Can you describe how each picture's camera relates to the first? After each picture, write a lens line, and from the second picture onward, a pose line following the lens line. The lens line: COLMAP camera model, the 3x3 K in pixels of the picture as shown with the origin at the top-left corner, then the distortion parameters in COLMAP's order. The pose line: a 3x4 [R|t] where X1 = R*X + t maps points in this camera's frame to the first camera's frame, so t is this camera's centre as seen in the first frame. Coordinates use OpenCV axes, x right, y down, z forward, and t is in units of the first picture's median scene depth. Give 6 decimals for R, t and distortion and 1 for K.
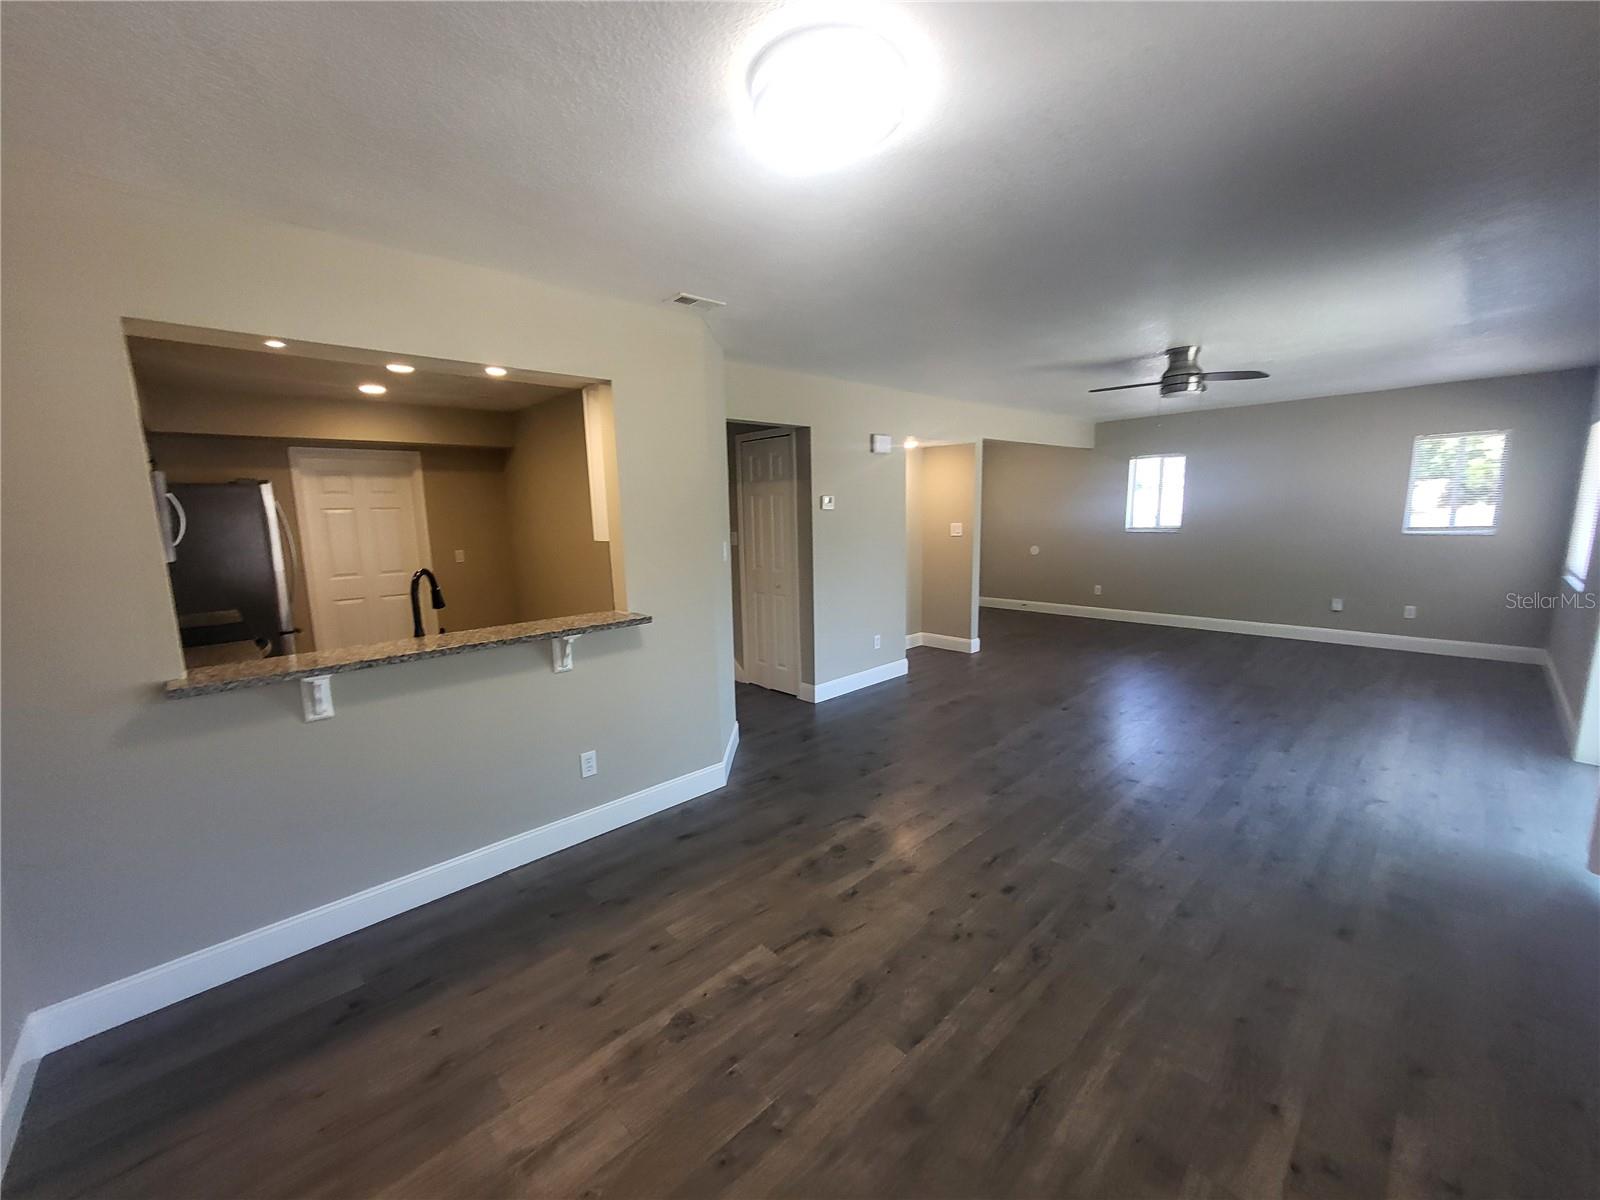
lens RADIAL K [[632.2, 0, 793.5], [0, 632.2, 605.8], [0, 0, 1]] dist [0.004695, -0.000439]
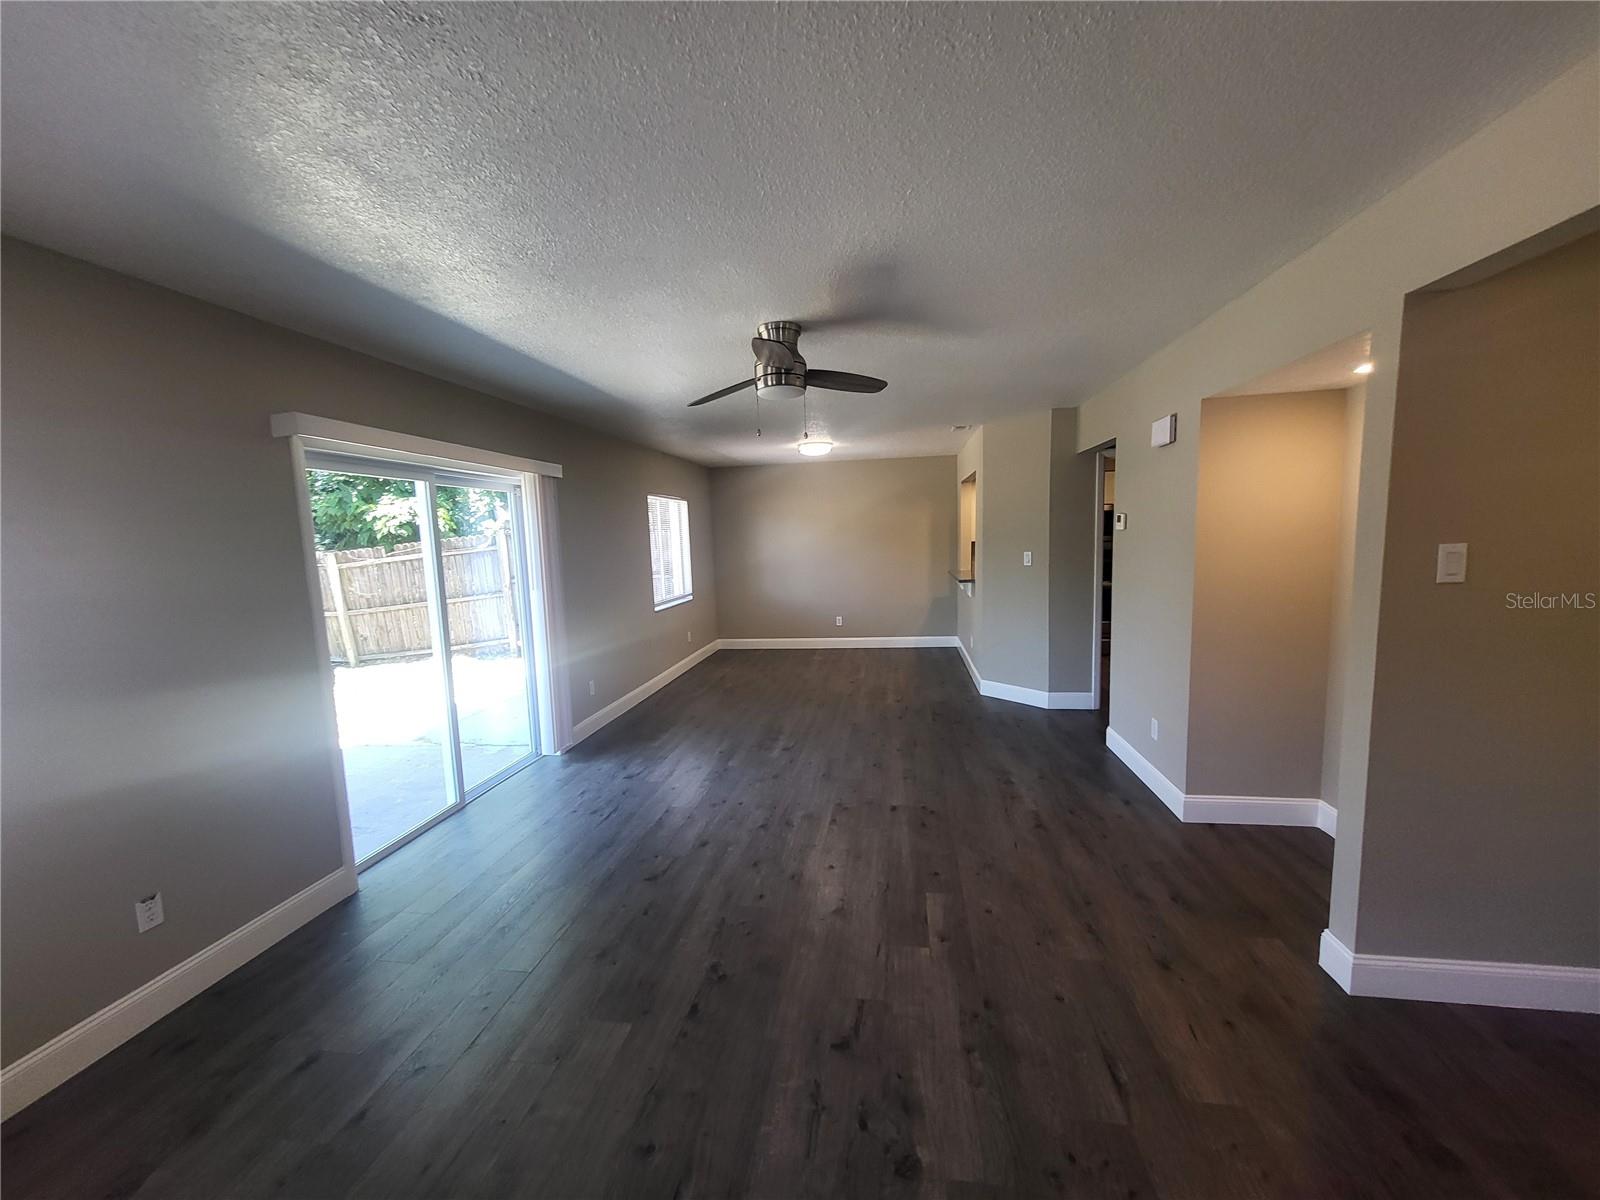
lens RADIAL K [[632.2, 0, 793.5], [0, 632.2, 605.8], [0, 0, 1]] dist [0.004695, -0.000439]
pose [[-0.792497, 0.119979, -0.597958, 0.663637], [-0.039118, 0.968440, 0.246160, -0.176466], [0.608620, 0.218472, -0.762792, 1.015622]]
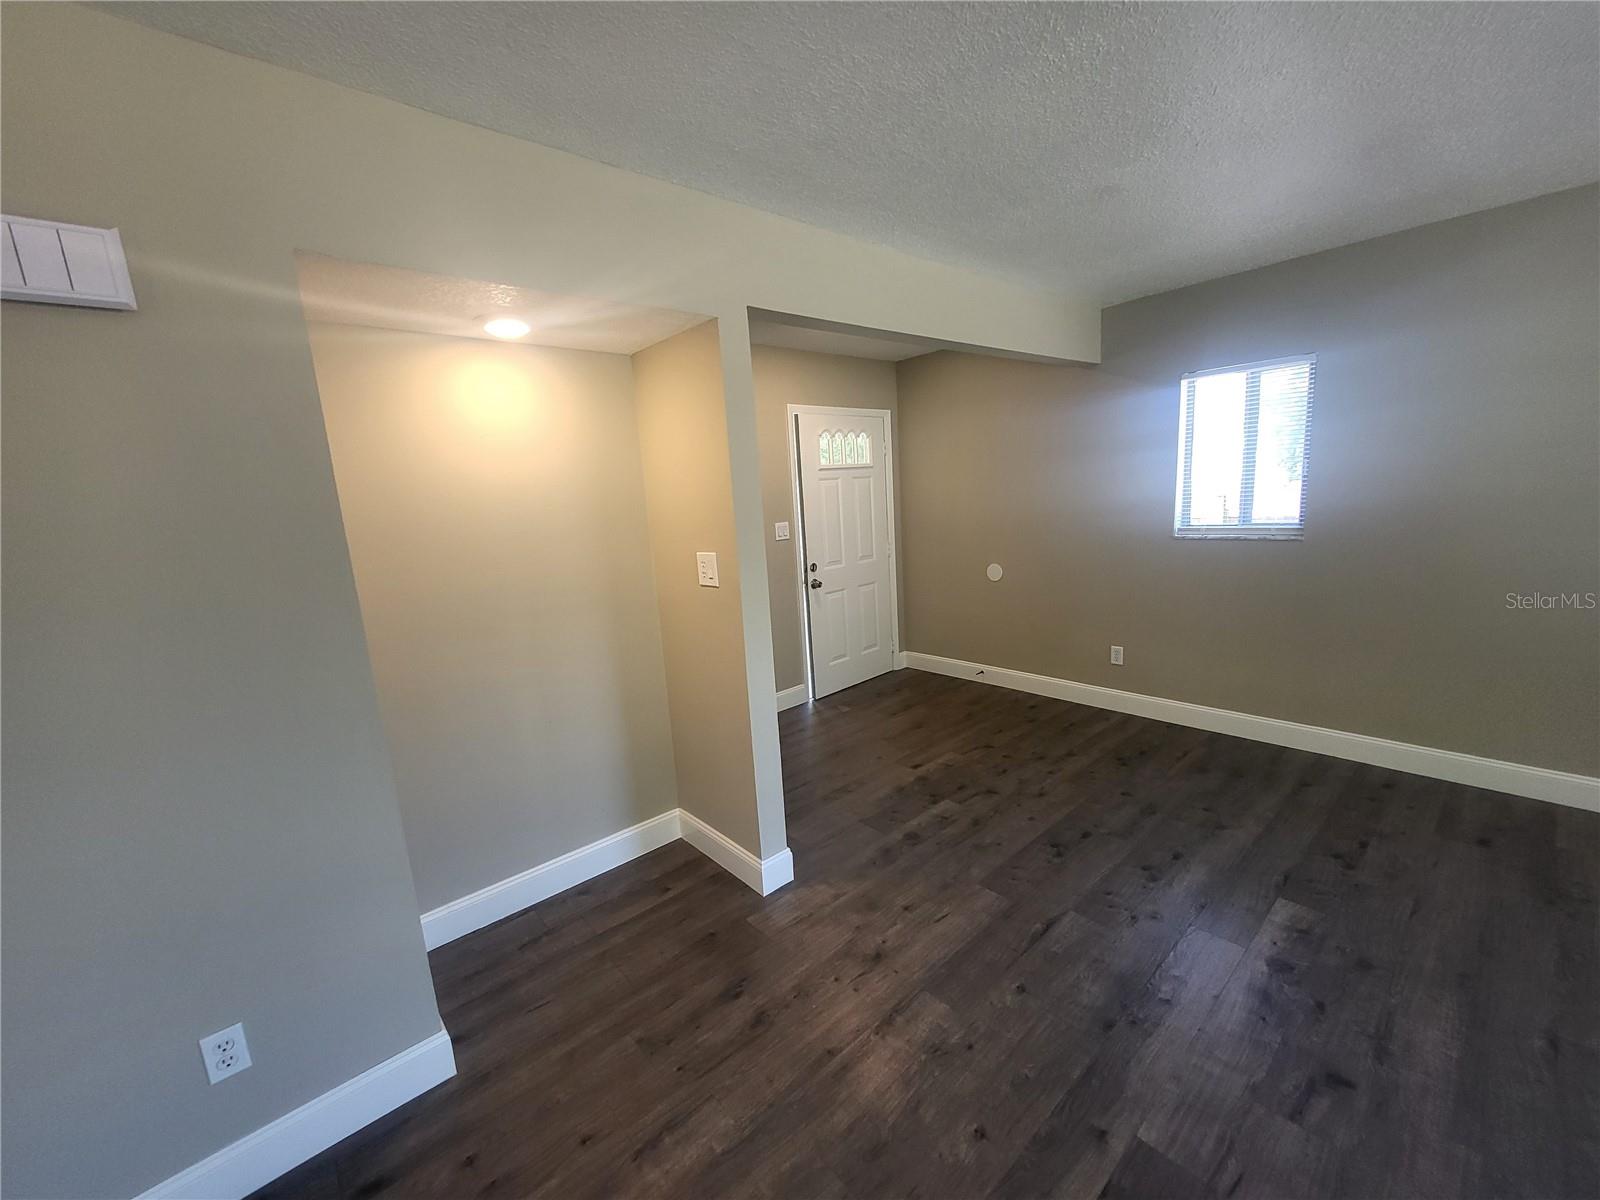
lens RADIAL K [[632.2, 0, 793.5], [0, 632.2, 605.8], [0, 0, 1]] dist [0.004695, -0.000439]
pose [[0.998083, -0.035840, -0.050462, 0.314734], [0.036912, 0.999108, 0.020488, -0.101217], [0.049682, -0.022311, 0.998516, 0.611751]]
